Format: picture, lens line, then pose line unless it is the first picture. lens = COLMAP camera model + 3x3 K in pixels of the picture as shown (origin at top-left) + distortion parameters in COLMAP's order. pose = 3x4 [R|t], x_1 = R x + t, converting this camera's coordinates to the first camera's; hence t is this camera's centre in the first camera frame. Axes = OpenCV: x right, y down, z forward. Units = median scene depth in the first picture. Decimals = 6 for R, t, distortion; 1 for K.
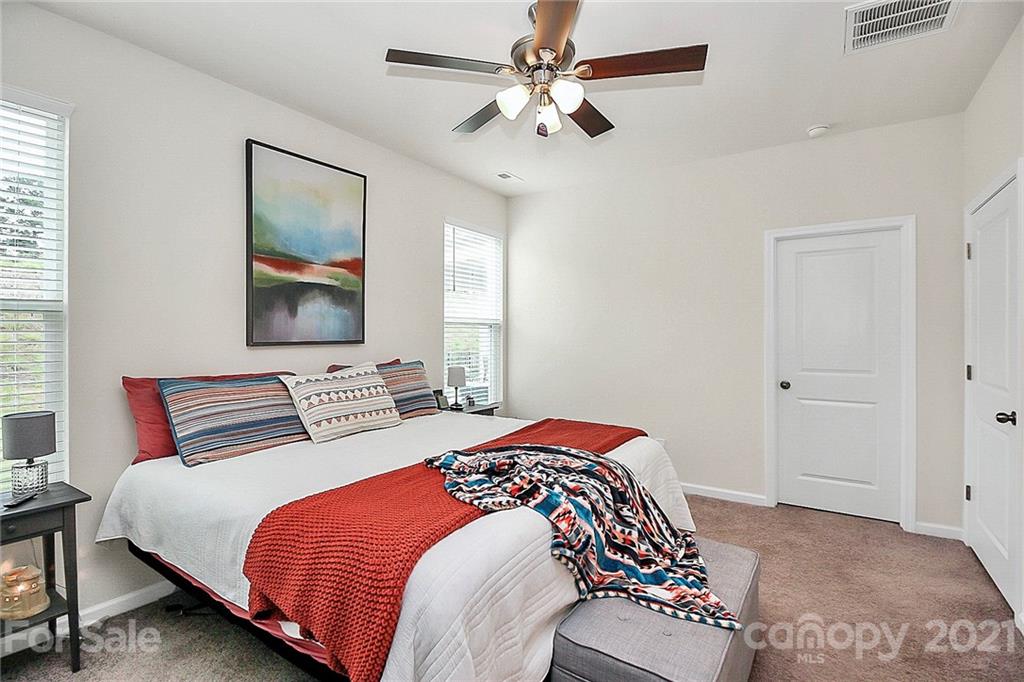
lens RADIAL K [[484.6, 0, 505.5], [0, 484.6, 338.4], [0, 0, 1]] dist [-0.000270, -0.009833]
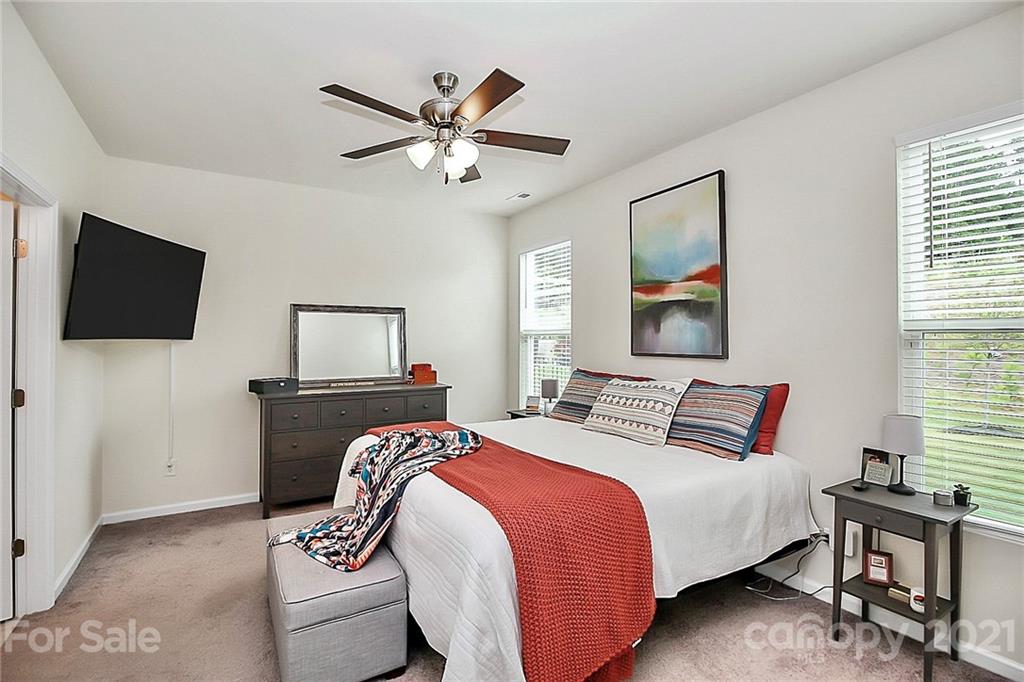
lens RADIAL K [[484.6, 0, 507.5], [0, 484.6, 336.4], [0, 0, 1]] dist [-0.000270, -0.009833]
pose [[-0.437019, 0.001336, -0.899451, 0.745031], [-0.004274, 0.999985, 0.003562, -0.035862], [0.899442, 0.005402, -0.437007, 1.140041]]
